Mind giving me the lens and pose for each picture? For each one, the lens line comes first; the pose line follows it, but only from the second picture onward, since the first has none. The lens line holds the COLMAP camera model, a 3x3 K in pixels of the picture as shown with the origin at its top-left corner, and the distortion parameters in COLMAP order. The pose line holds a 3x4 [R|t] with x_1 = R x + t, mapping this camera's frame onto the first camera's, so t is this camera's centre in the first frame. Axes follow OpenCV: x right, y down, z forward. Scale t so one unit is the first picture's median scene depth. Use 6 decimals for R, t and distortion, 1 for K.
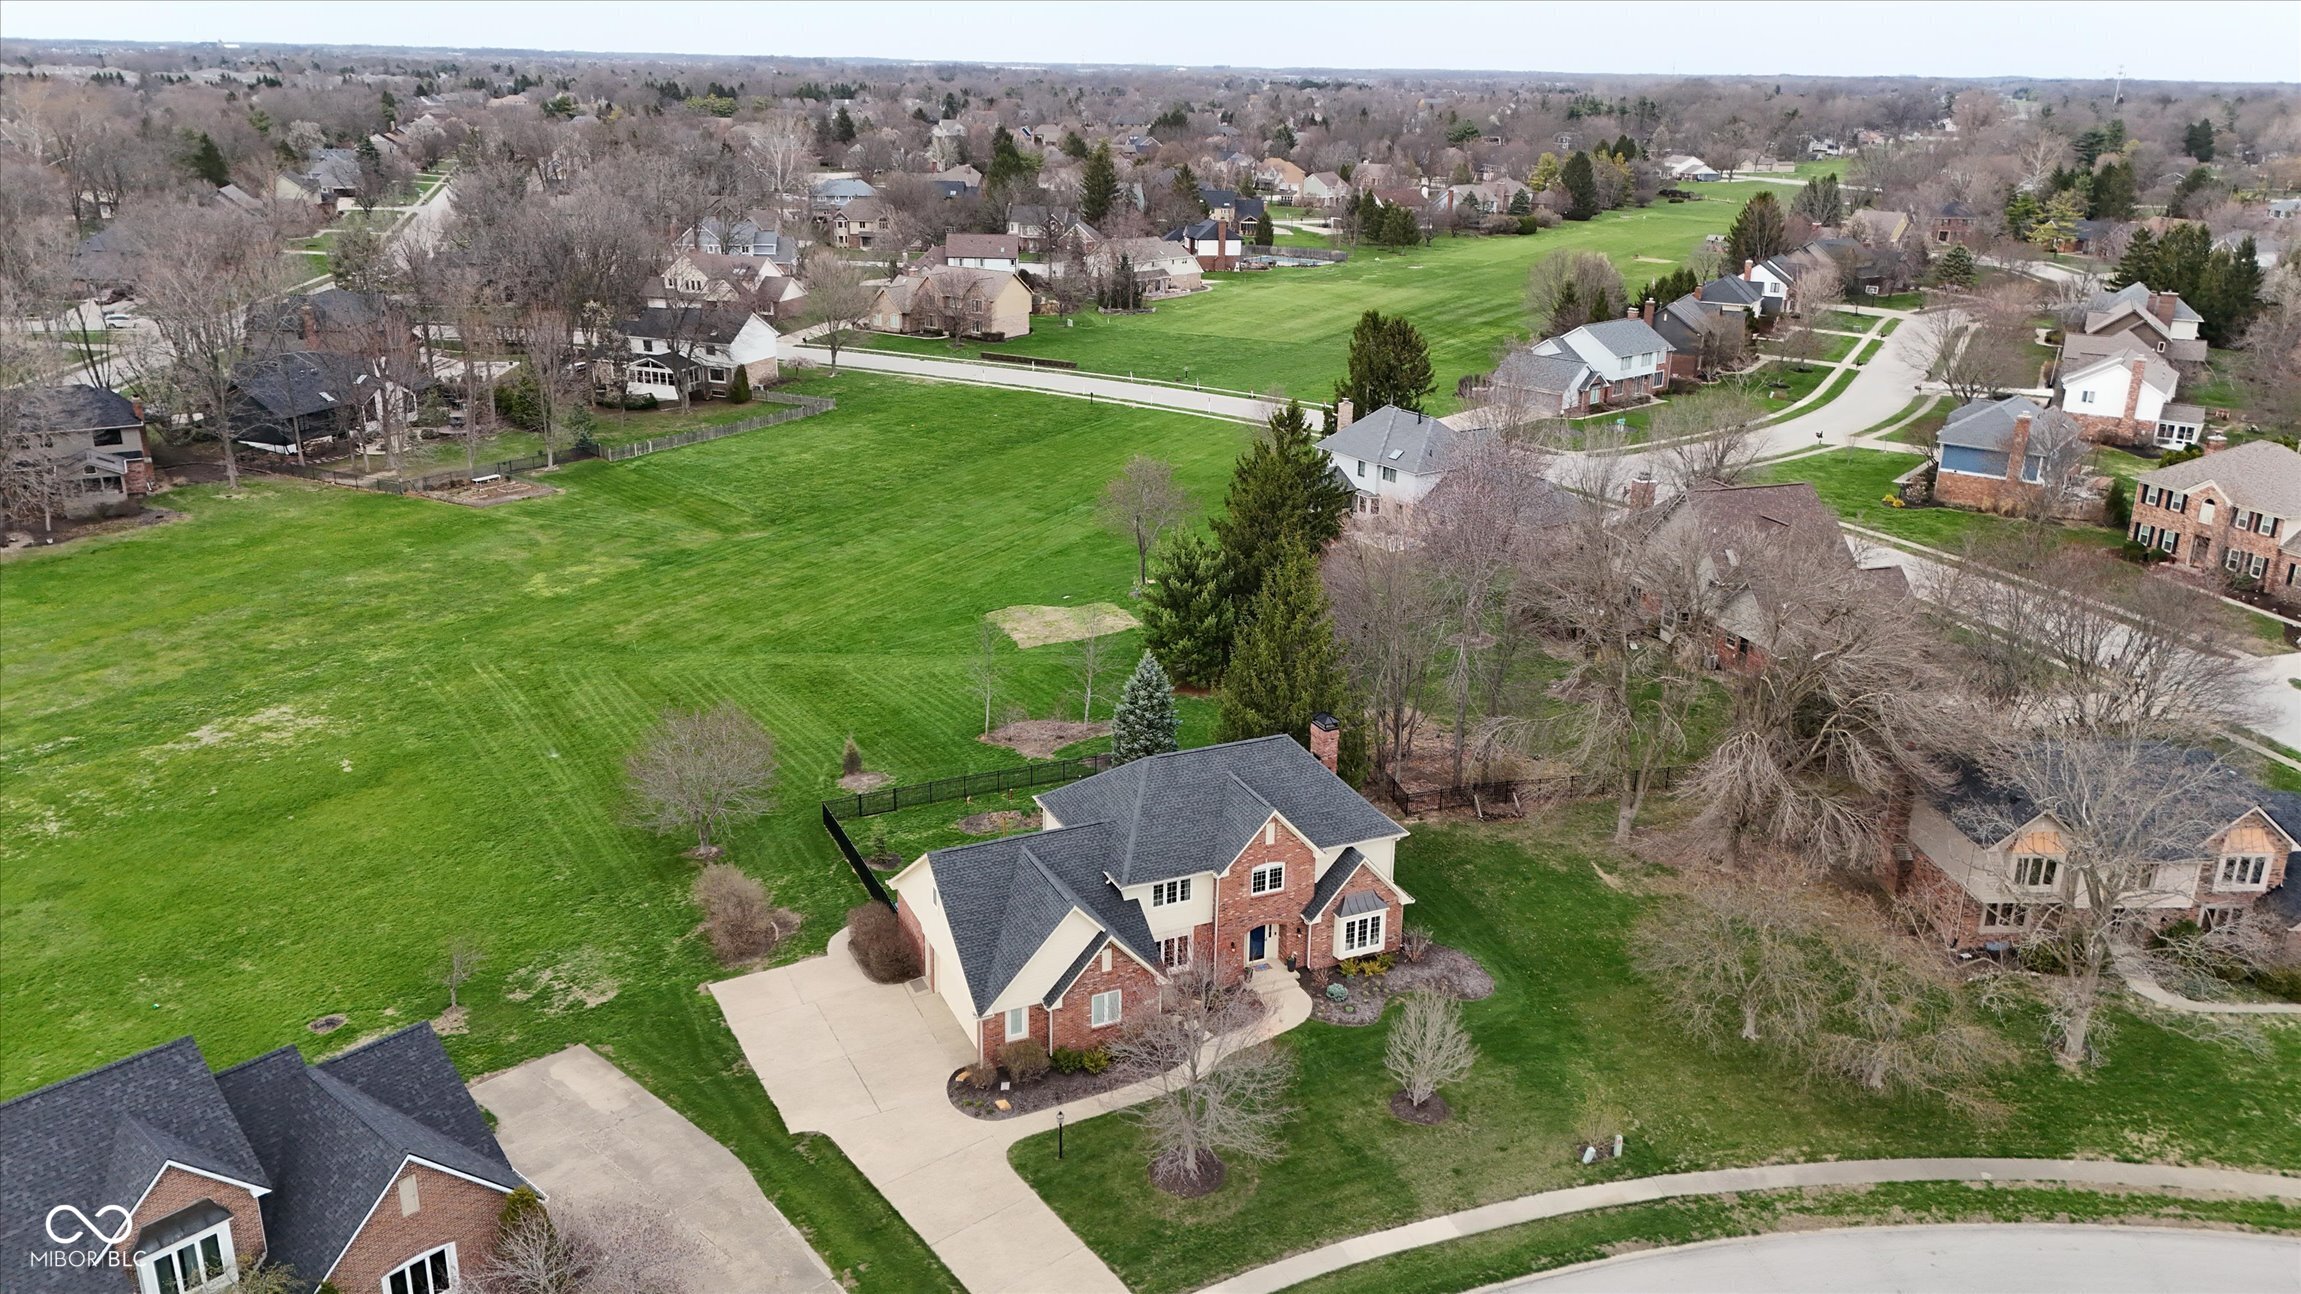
lens RADIAL K [[1692.2, 0, 1159.0], [0, 1692.2, 607.5], [0, 0, 1]] dist [0.088998, -0.099531]
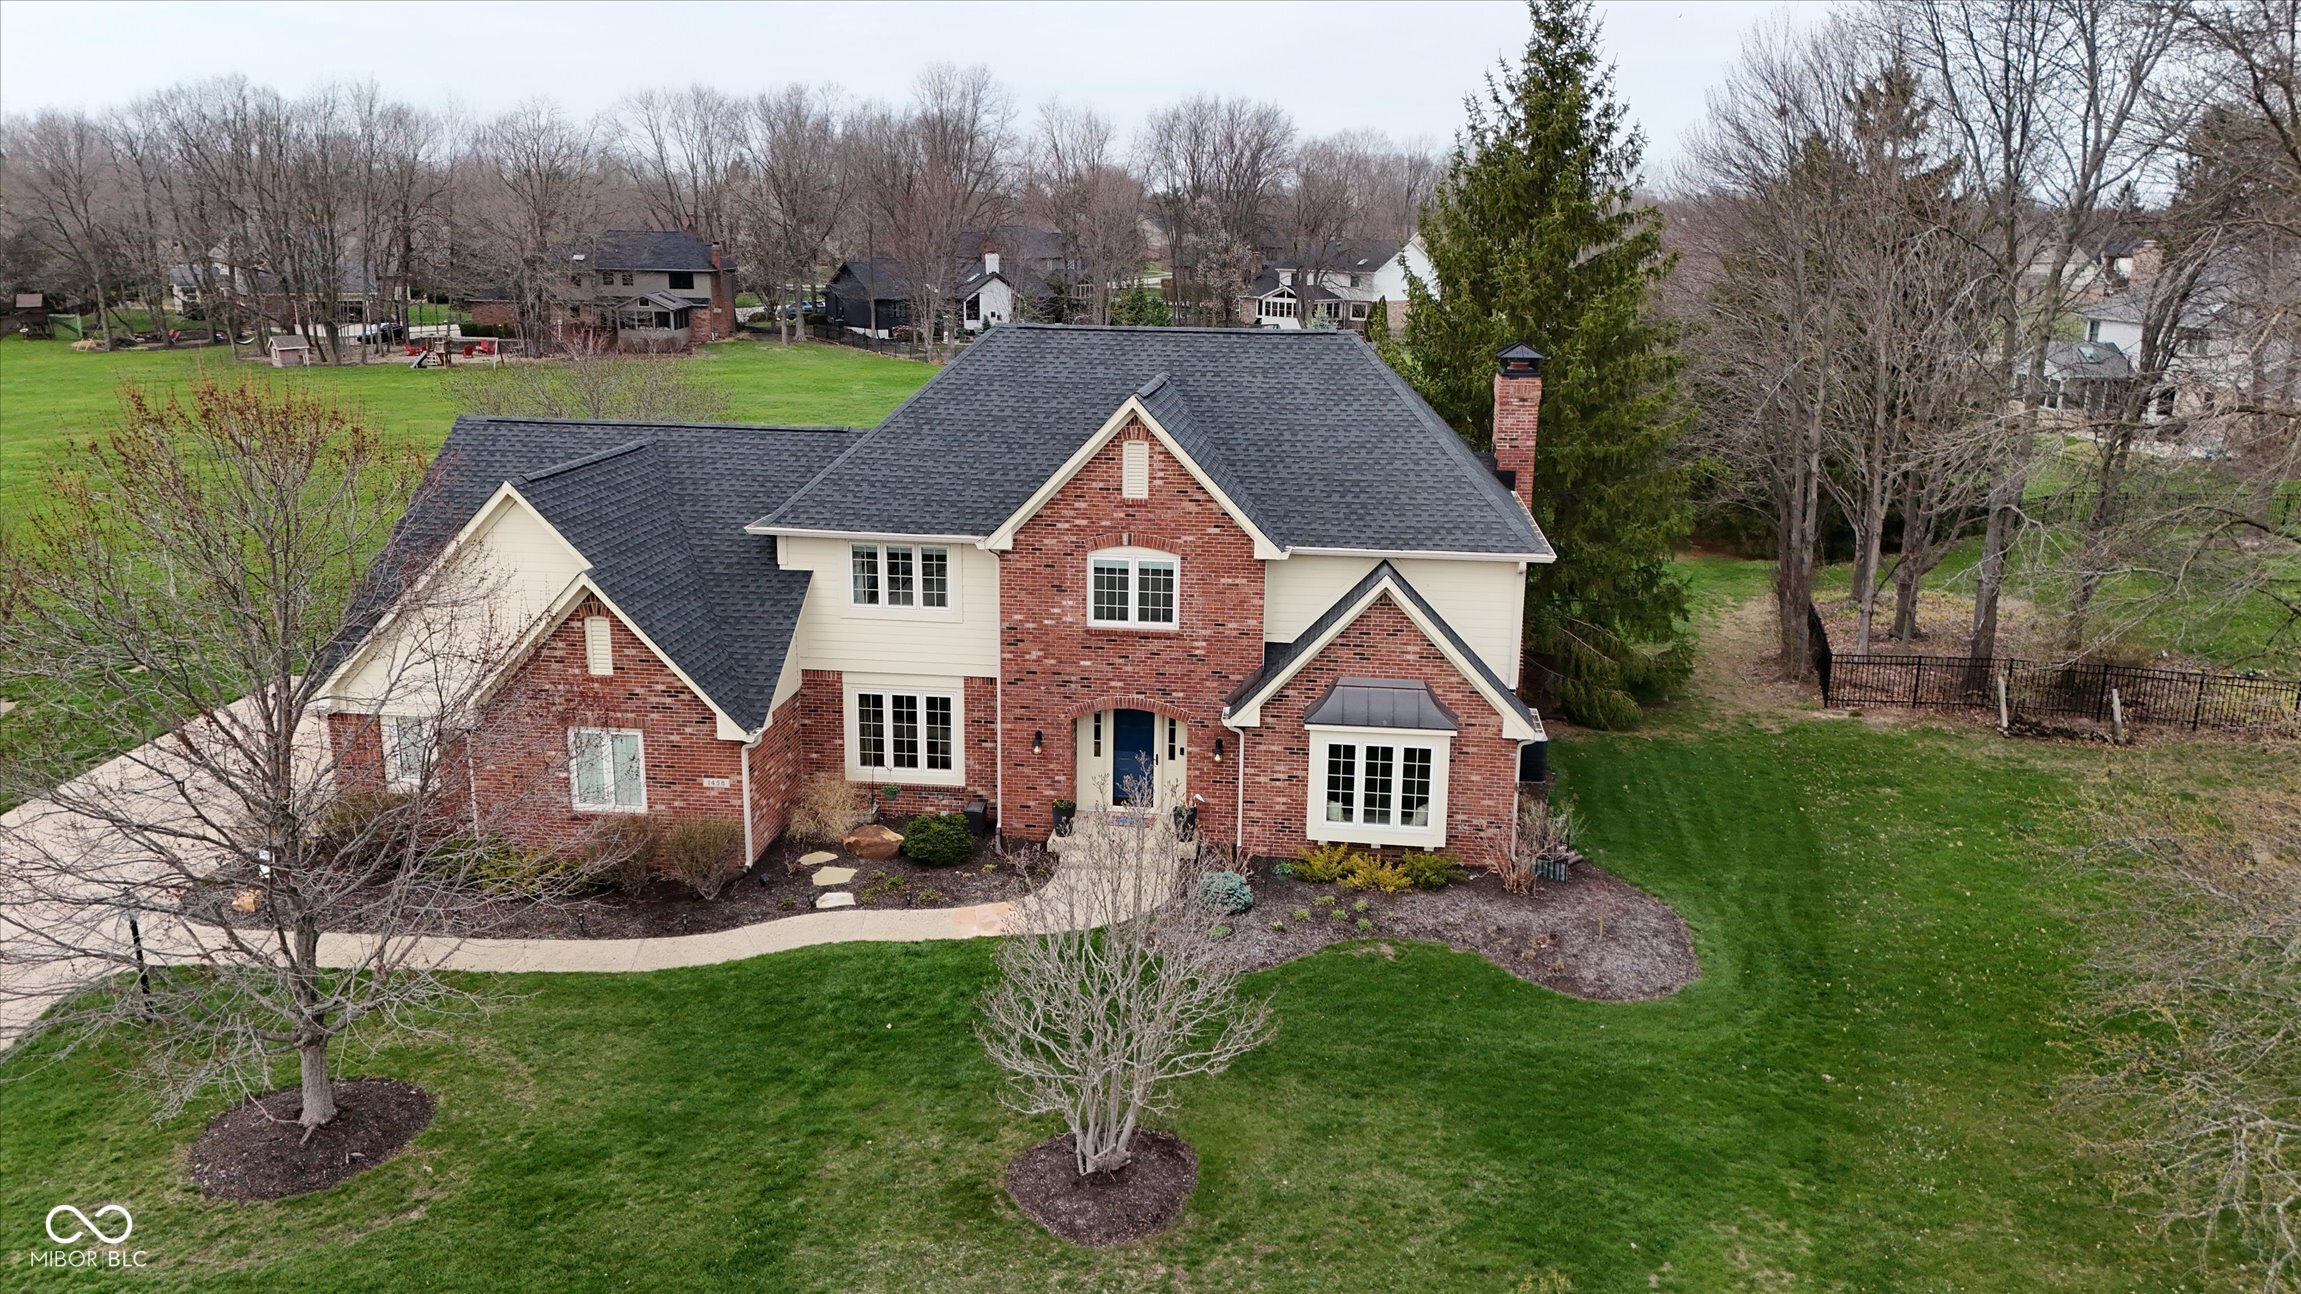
lens RADIAL K [[1679.3, 0, 1162.5], [0, 1679.3, 643.5], [0, 0, 1]] dist [0.088591, -0.117804]
pose [[0.856793, 0.121511, -0.501140, 0.229844], [-0.156508, 0.987274, -0.028196, 0.154128], [0.491336, 0.102591, 0.864907, 0.555105]]
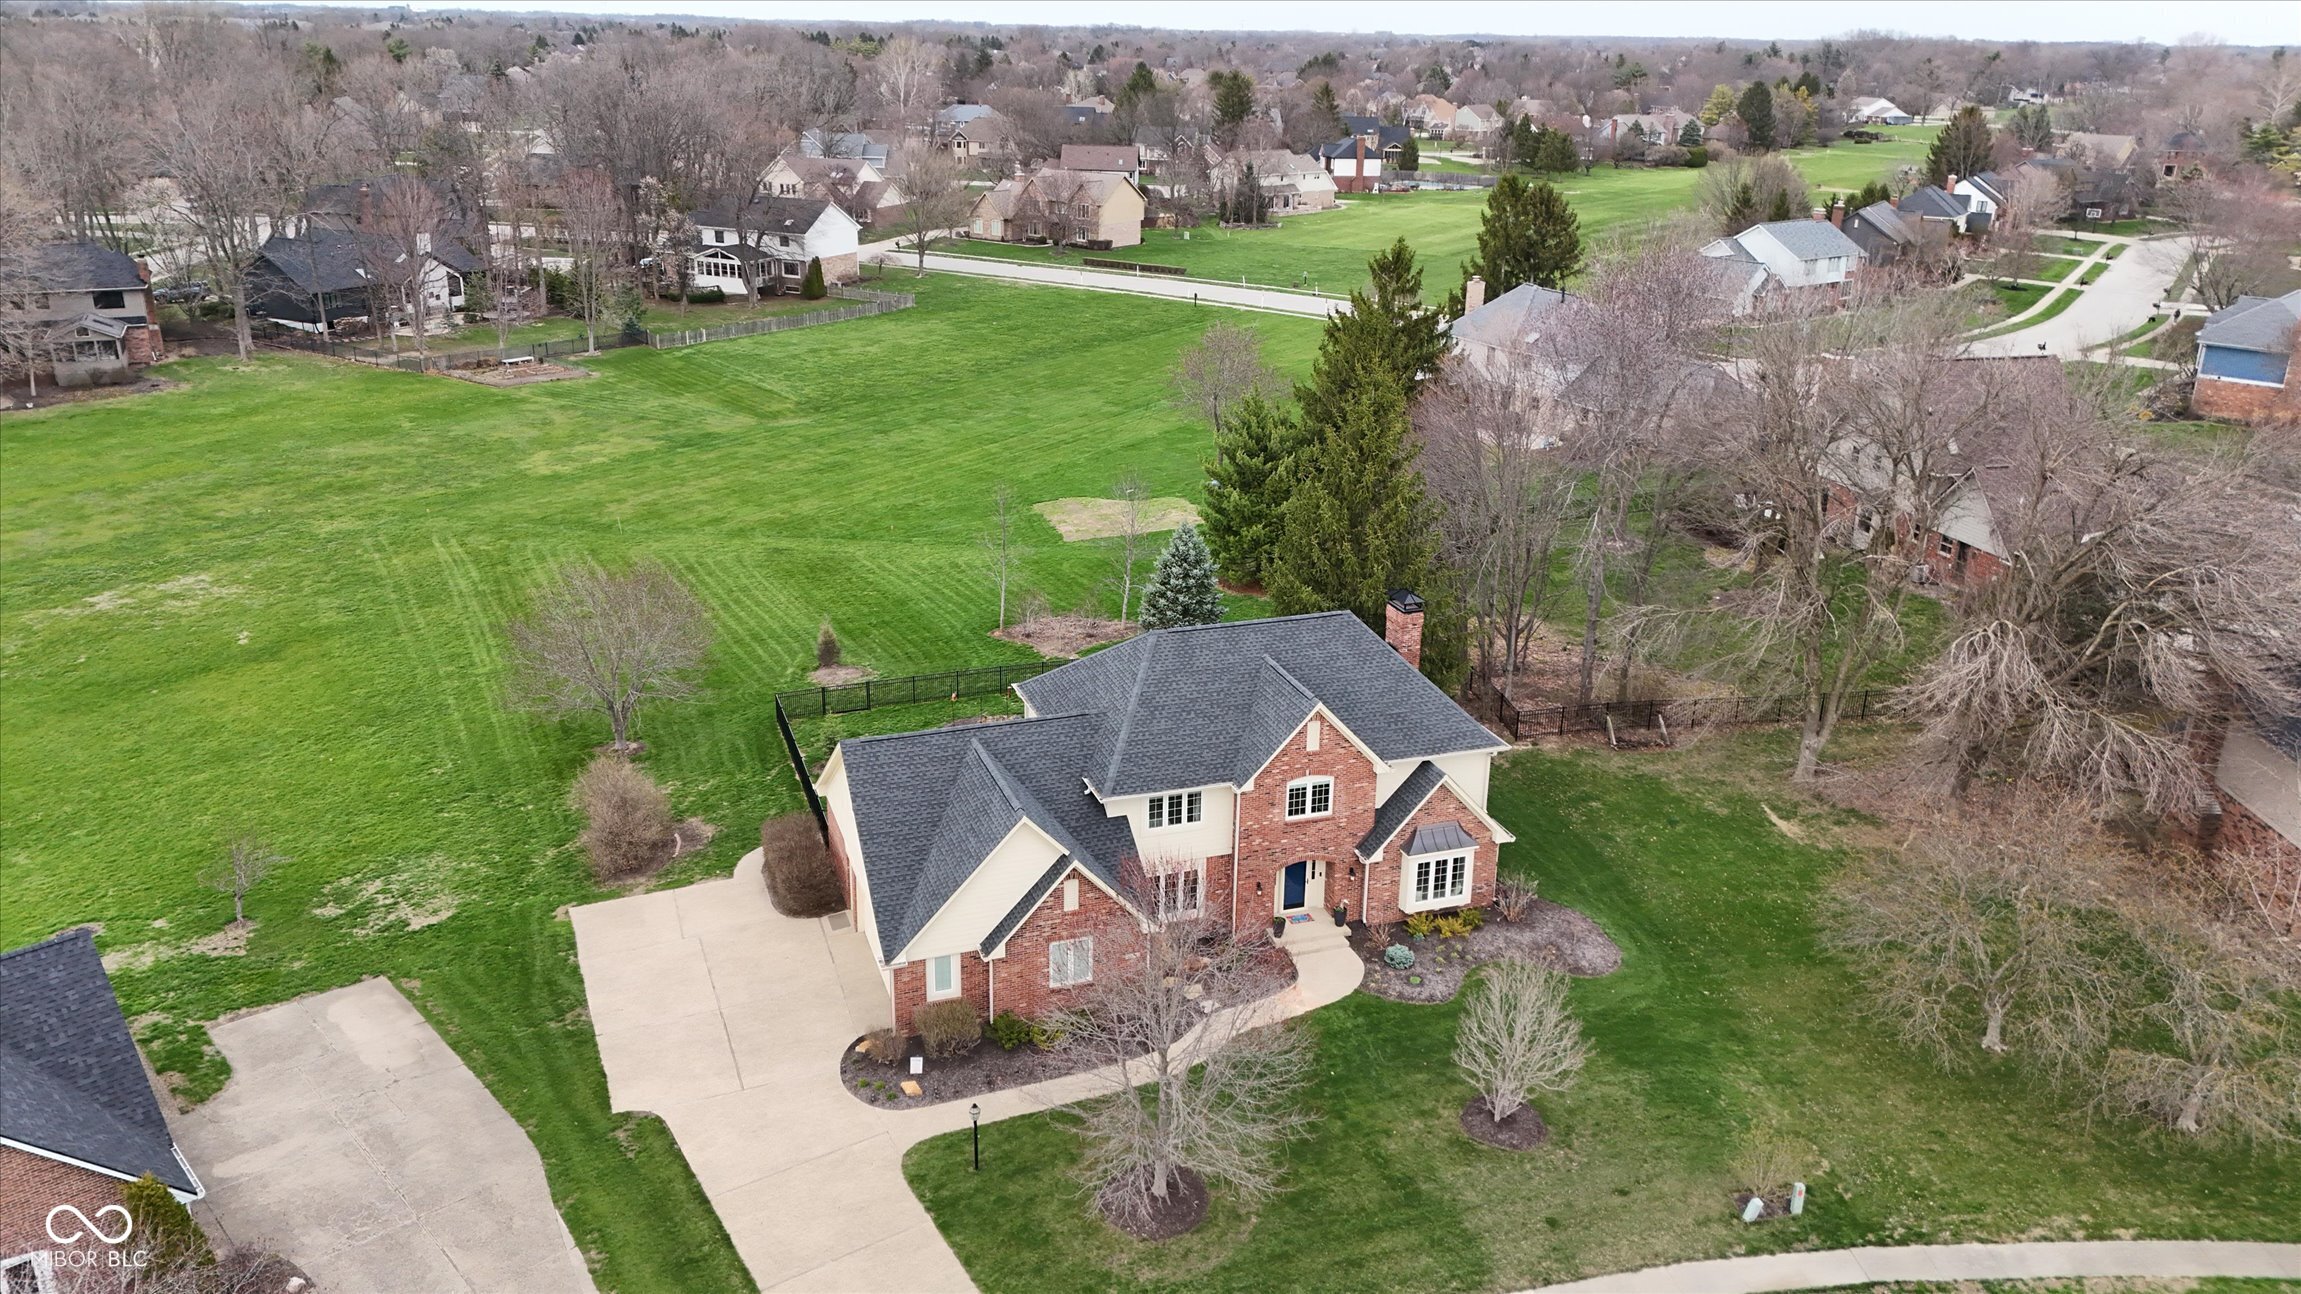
lens RADIAL K [[1692.2, 0, 1159.0], [0, 1692.2, 607.5], [0, 0, 1]] dist [0.088998, -0.099531]
pose [[0.996023, 0.029888, -0.083935, 0.049343], [-0.028502, 0.999438, 0.017661, 0.056263], [0.084416, -0.015199, 0.996315, 0.225265]]
